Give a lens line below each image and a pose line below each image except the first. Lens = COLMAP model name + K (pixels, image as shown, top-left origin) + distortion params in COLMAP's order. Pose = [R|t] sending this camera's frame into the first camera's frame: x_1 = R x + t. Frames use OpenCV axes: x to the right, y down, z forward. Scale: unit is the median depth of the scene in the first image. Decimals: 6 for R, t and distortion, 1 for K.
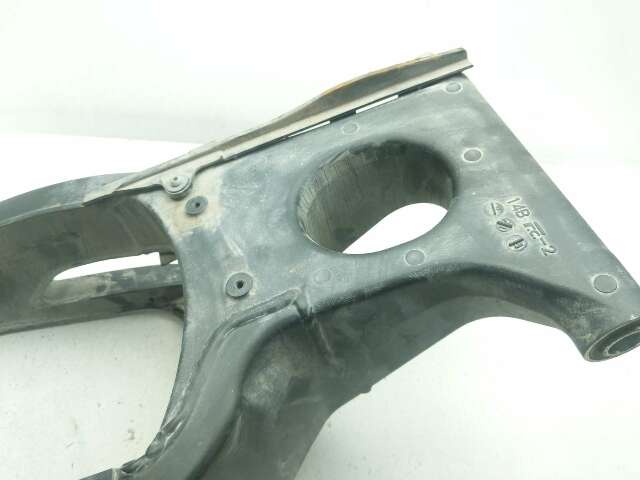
lens RADIAL K [[538.9, 0, 320.0], [0, 538.9, 240.0], [0, 0, 1]] dist [0.123235, -0.256272]
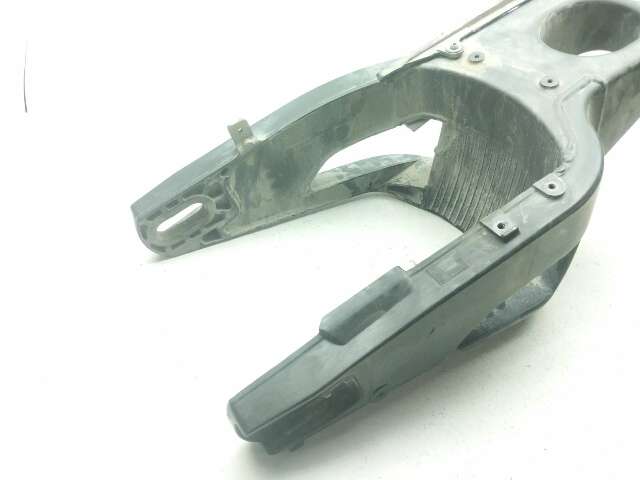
lens RADIAL K [[538.9, 0, 320.0], [0, 538.9, 240.0], [0, 0, 1]] dist [0.123235, -0.256272]
pose [[0.952796, -0.195081, 0.232643, -1.040234], [0.214646, 0.974739, -0.061729, 0.406710], [-0.214724, 0.108751, 0.970601, -0.276015]]
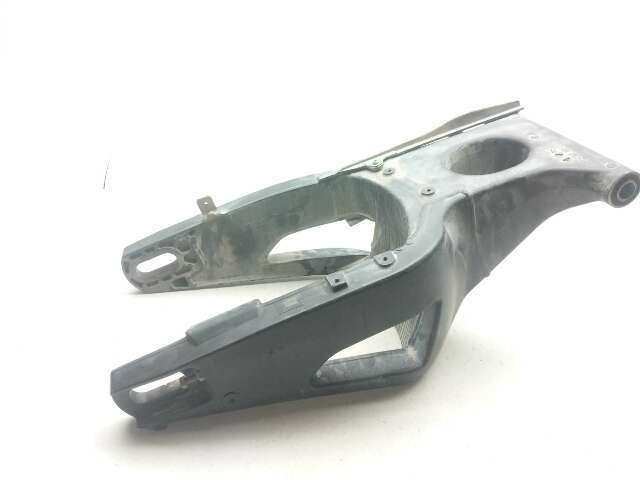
lens RADIAL K [[538.9, 0, 320.0], [0, 538.9, 240.0], [0, 0, 1]] dist [0.123235, -0.256272]
pose [[0.999592, -0.012719, 0.025570, -0.506698], [0.020558, 0.941952, -0.335117, 0.769081], [-0.019823, 0.335506, 0.941829, -0.672778]]
